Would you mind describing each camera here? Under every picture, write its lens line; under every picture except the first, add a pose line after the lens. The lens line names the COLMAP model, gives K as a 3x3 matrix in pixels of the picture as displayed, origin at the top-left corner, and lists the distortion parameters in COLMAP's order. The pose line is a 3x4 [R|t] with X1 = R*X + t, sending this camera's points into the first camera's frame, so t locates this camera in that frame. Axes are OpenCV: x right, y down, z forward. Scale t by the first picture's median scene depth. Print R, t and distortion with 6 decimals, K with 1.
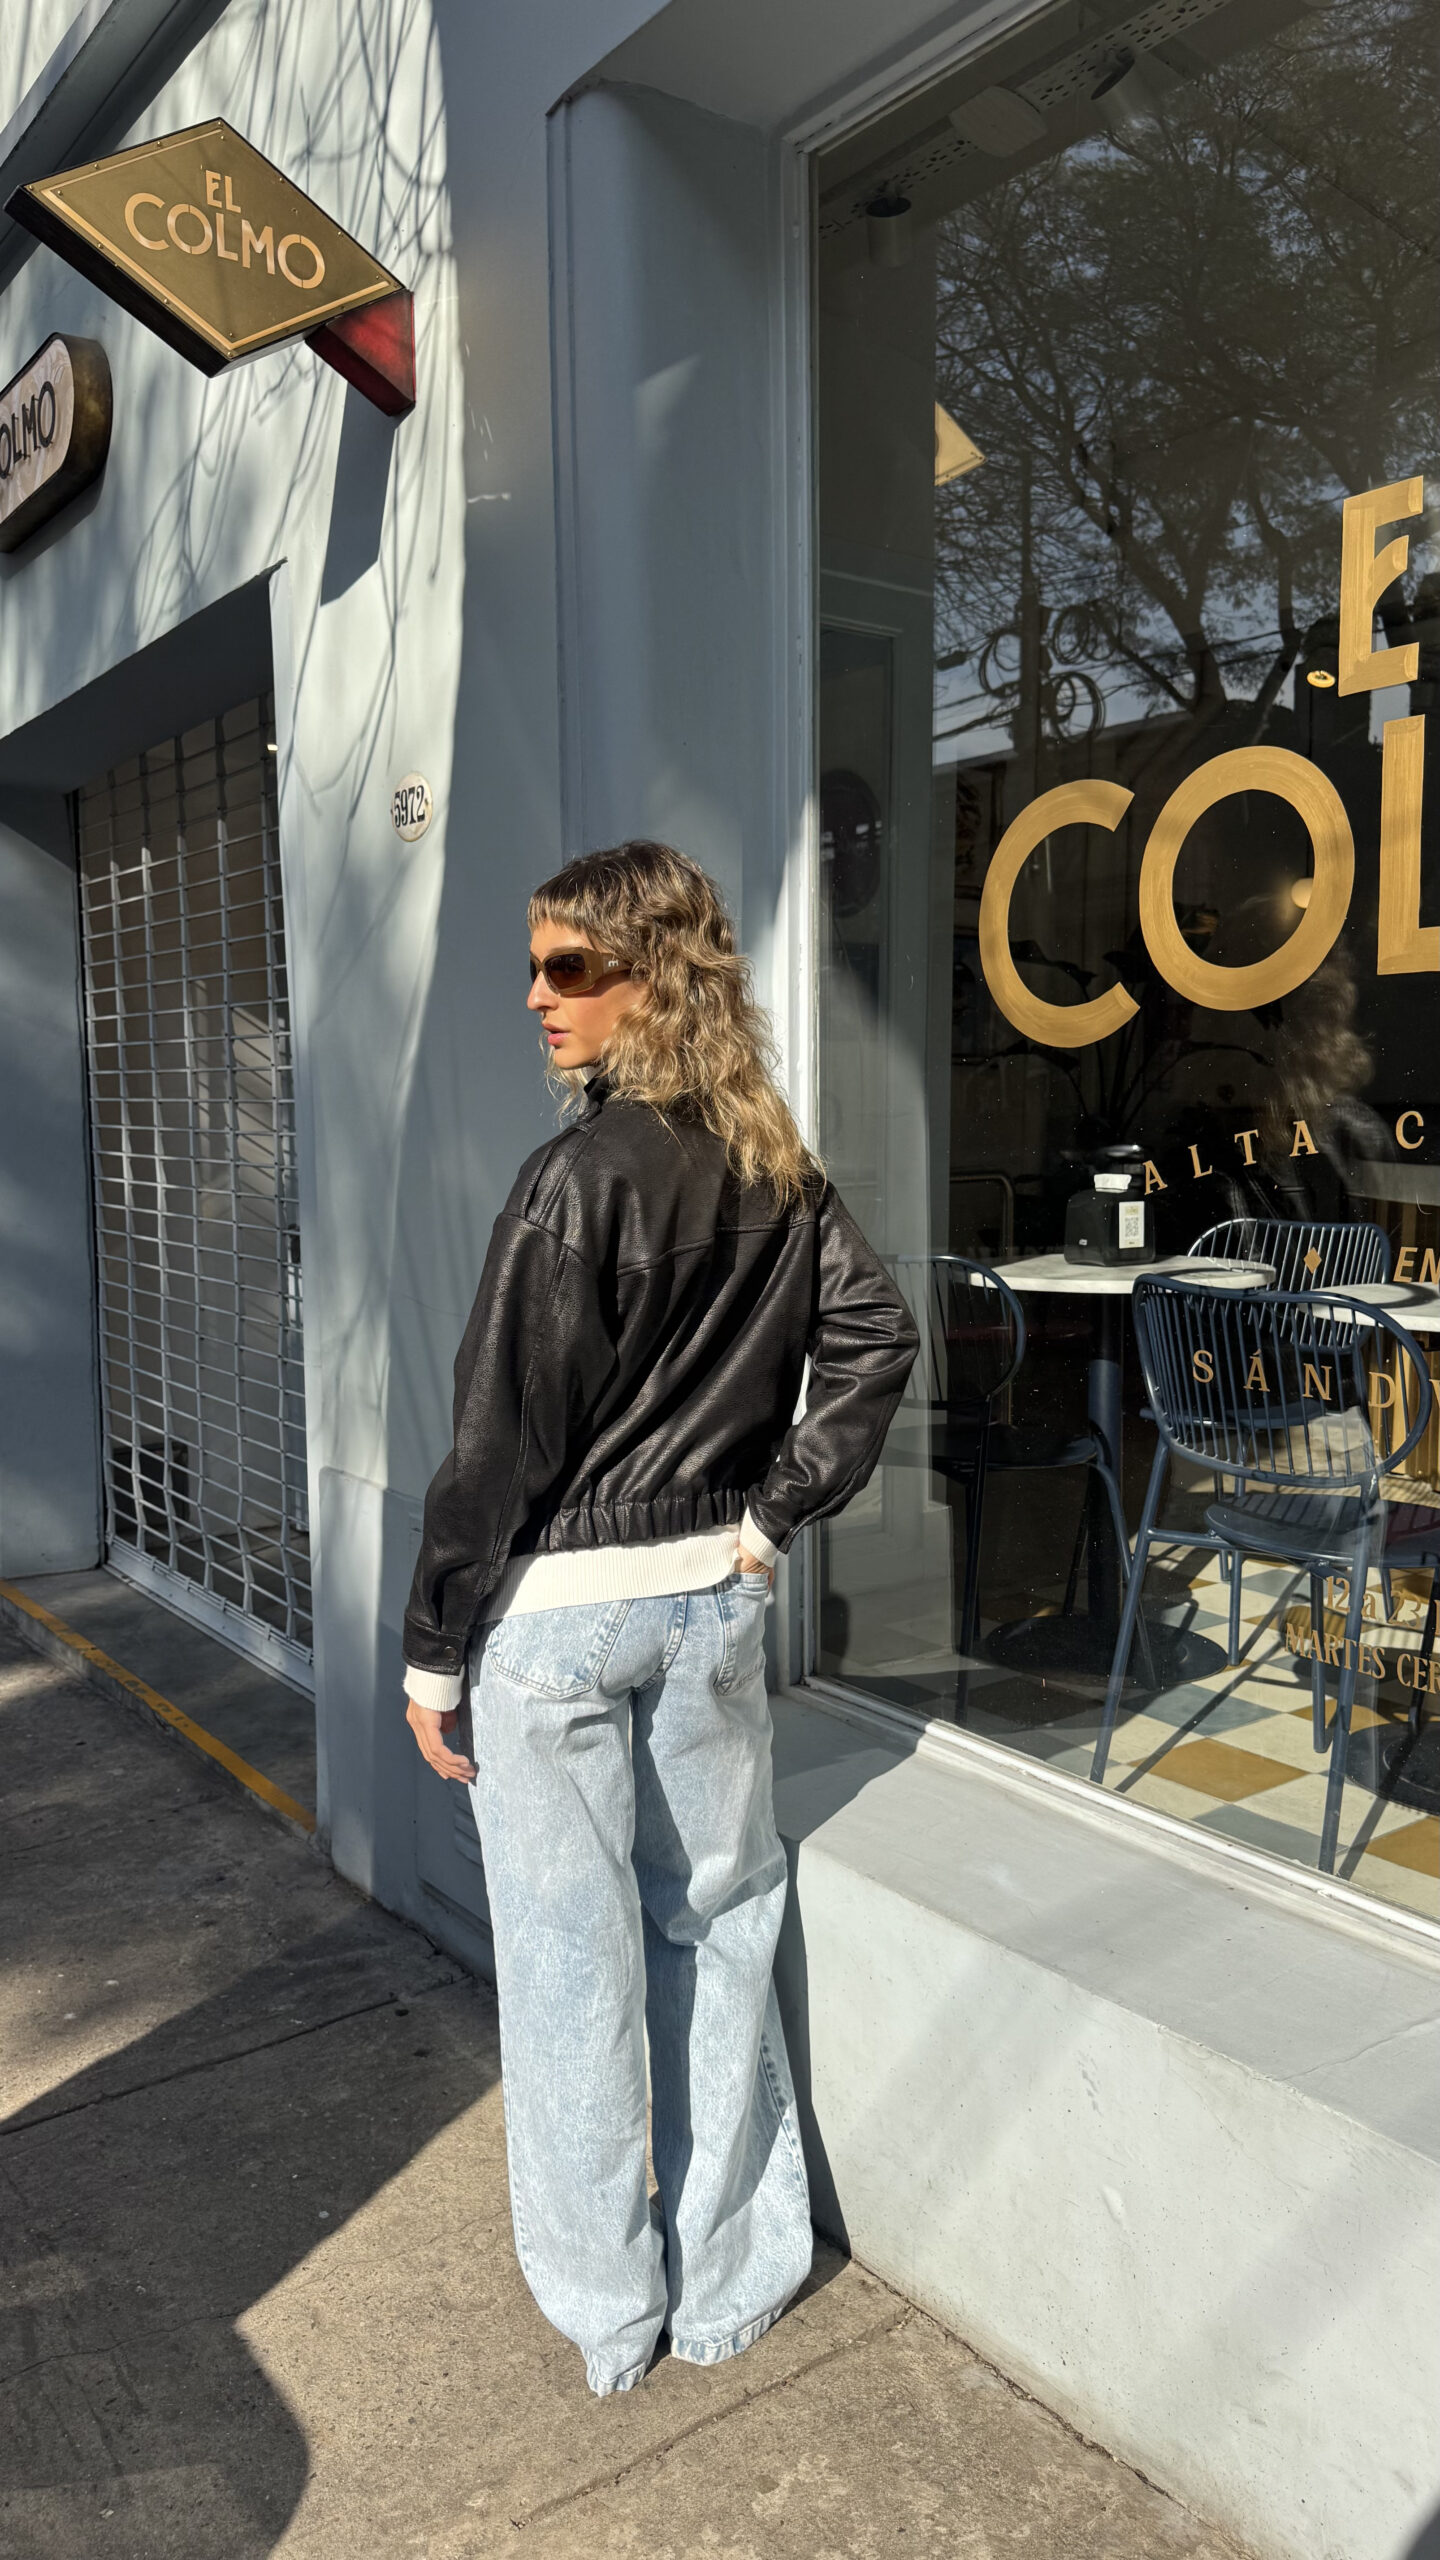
lens RADIAL K [[1786.6, 0, 714.2], [0, 1786.6, 1266.2], [0, 0, 1]] dist [0.005439, -0.014416]
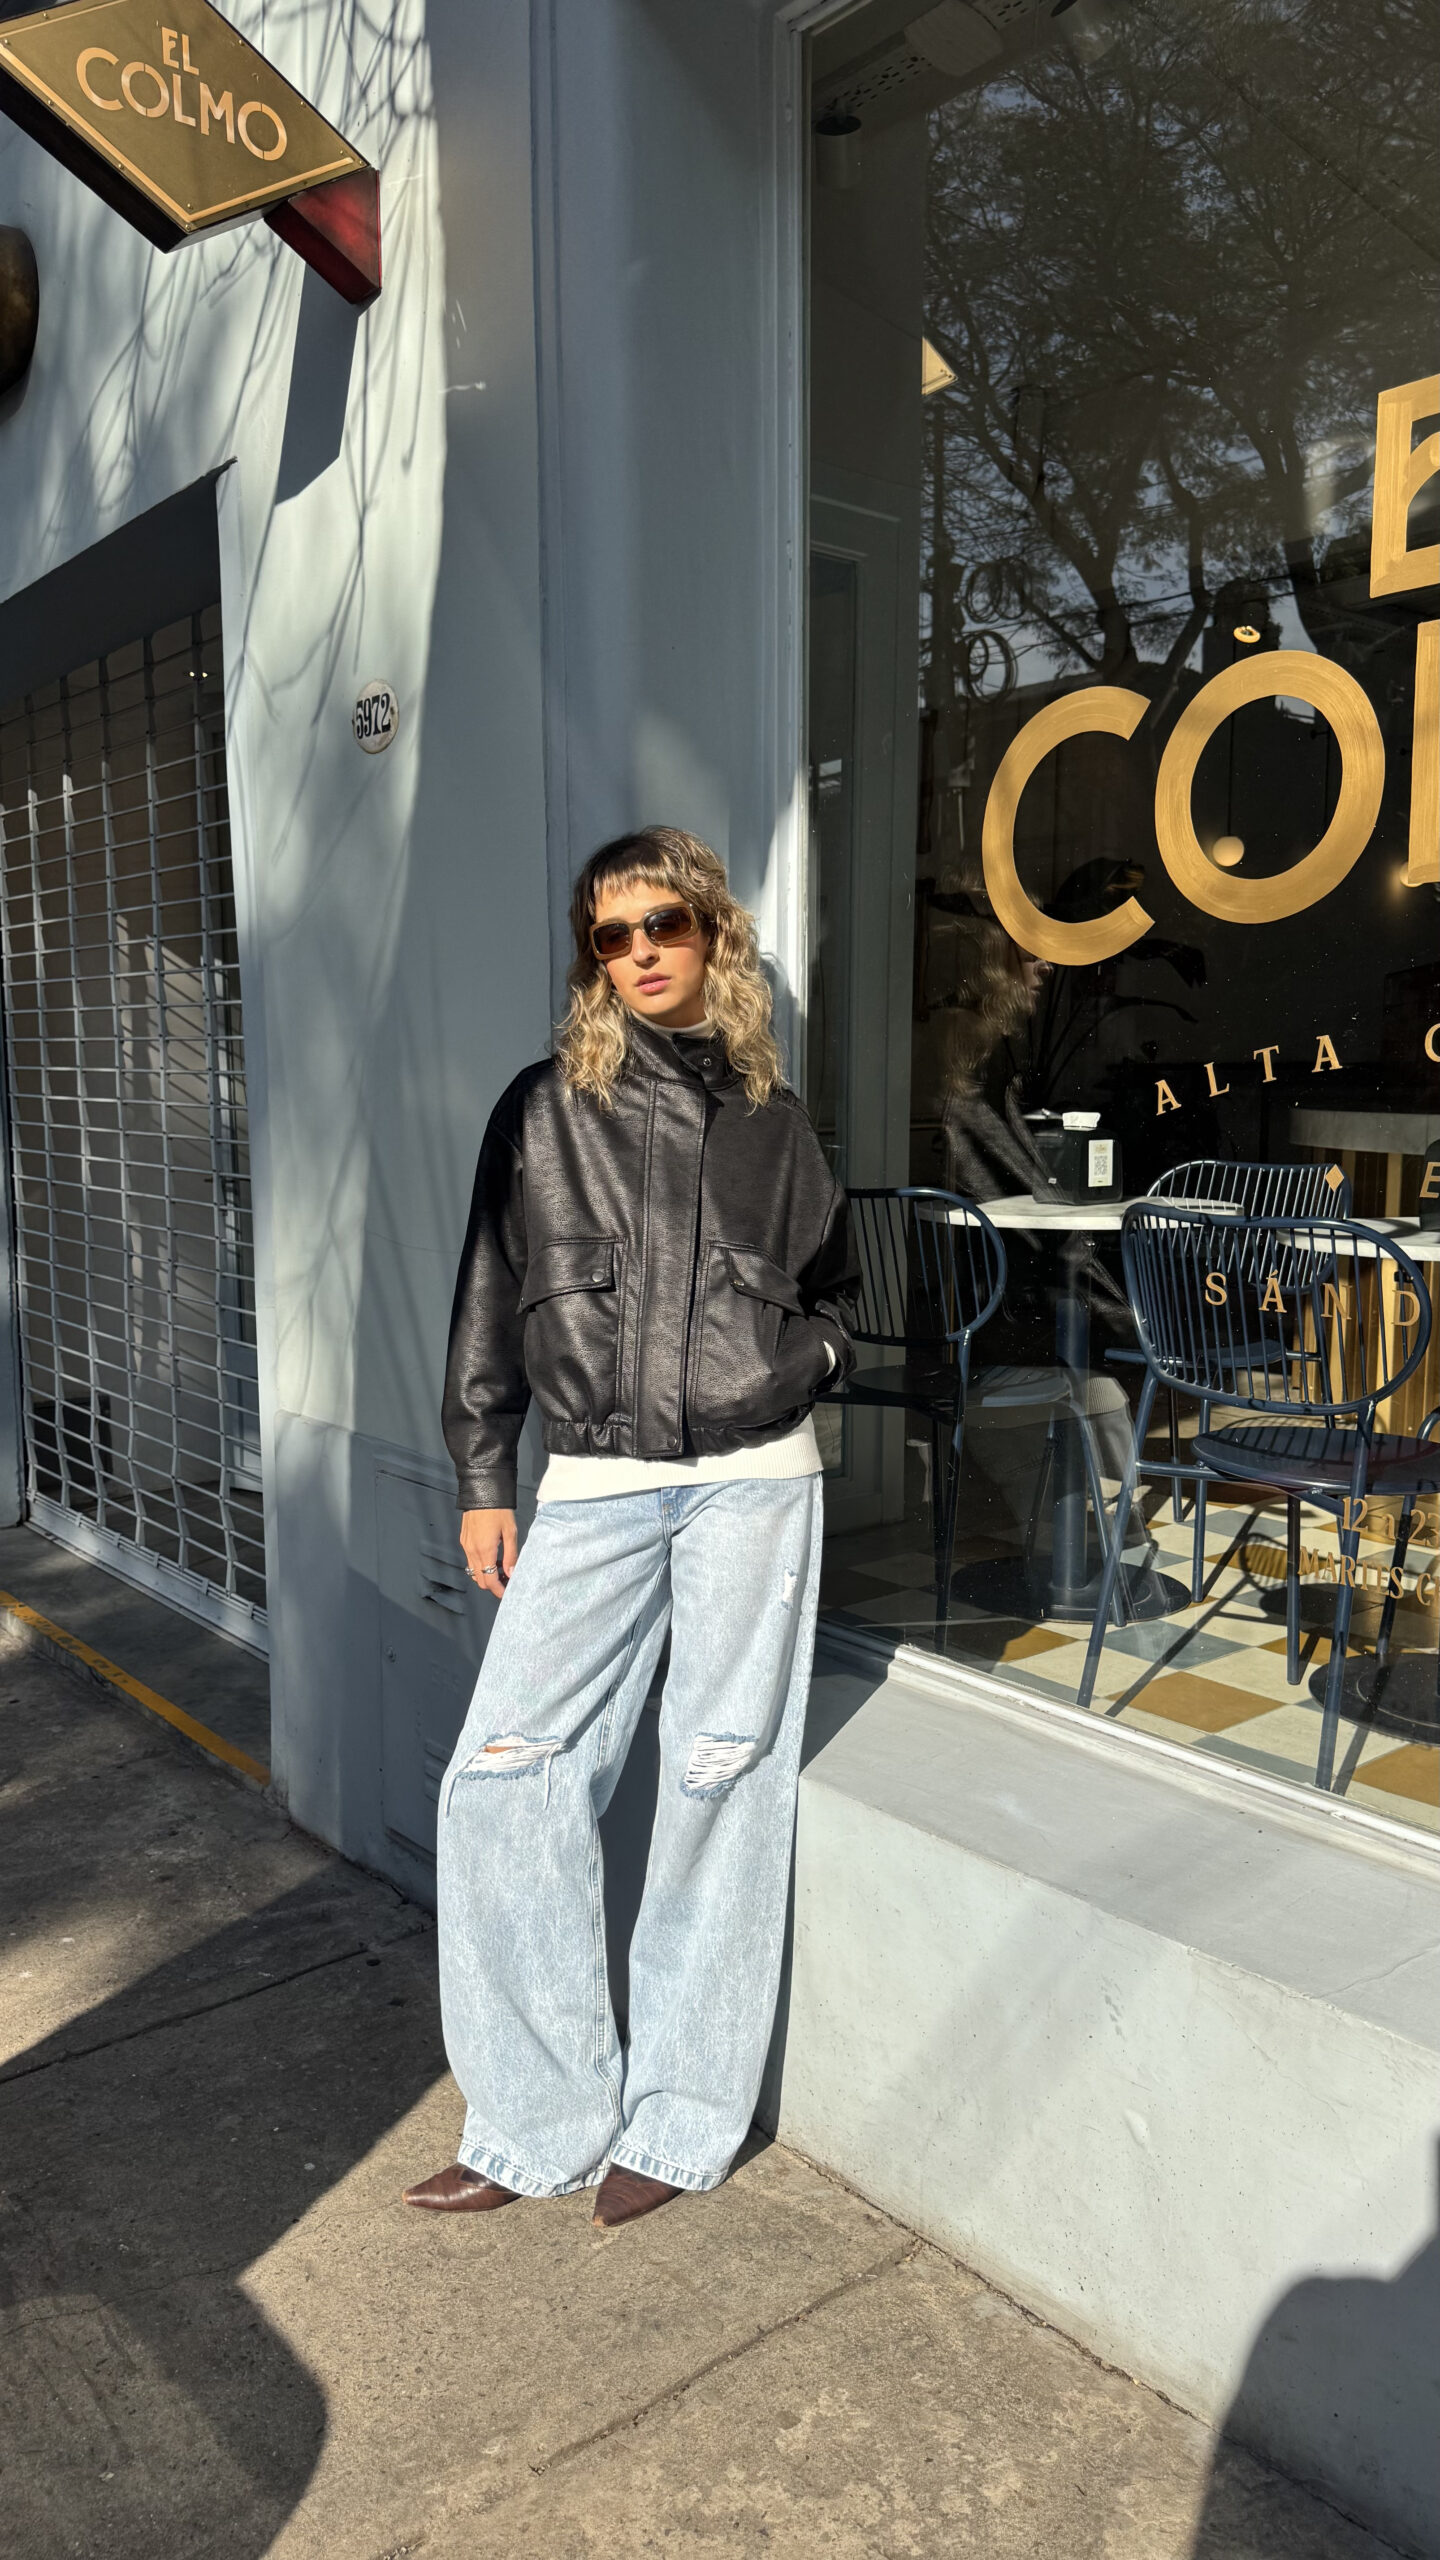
lens RADIAL K [[1785.6, 0, 720.0], [0, 1785.6, 1280.0], [0, 0, 1]] dist [0.007800, -0.017312]
pose [[0.998310, -0.002011, 0.058071, -0.042051], [0.000408, 0.999619, 0.027604, 0.017919], [-0.058104, -0.027534, 0.997931, 0.024661]]
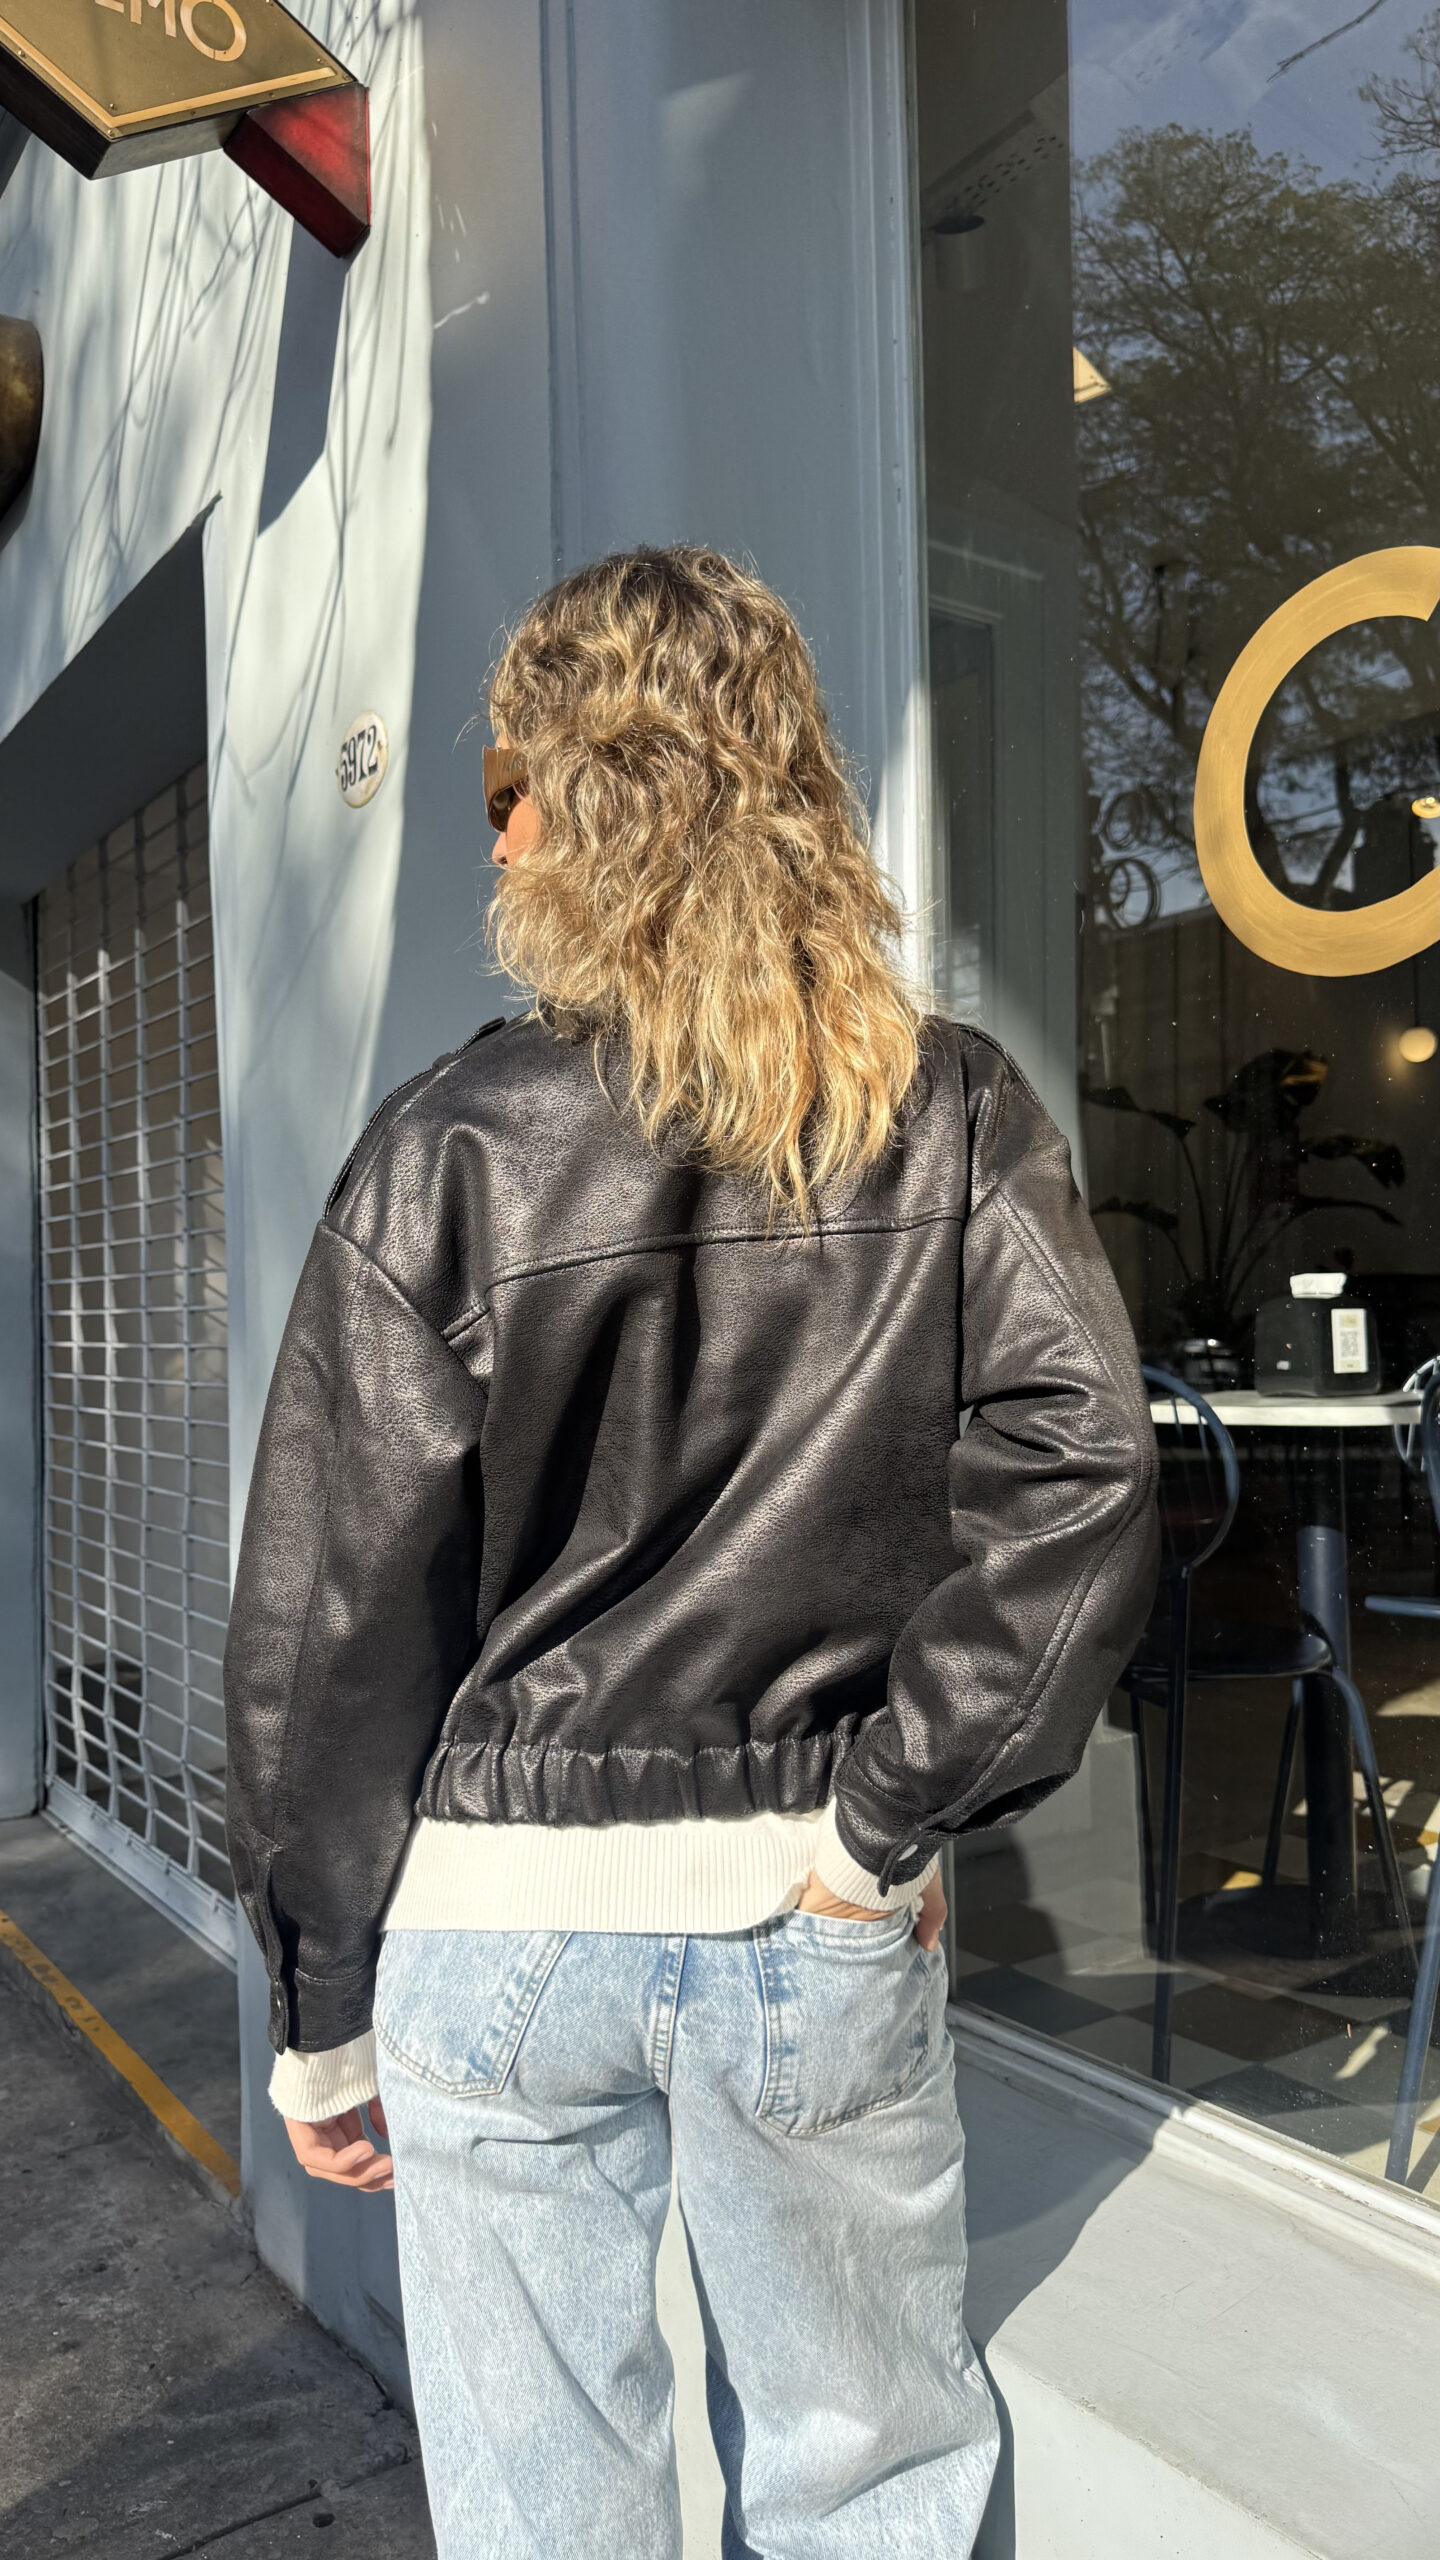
lens RADIAL K [[1808.7, 0, 720.0], [0, 1808.7, 1280.0], [0, 0, 1]] dist [-0.002103, -0.019605]
pose [[0.999639, -0.011635, -0.024222, -0.007561], [0.008822, 0.993540, -0.113136, 0.040332], [0.025381, 0.112881, 0.993284, 0.297440]]
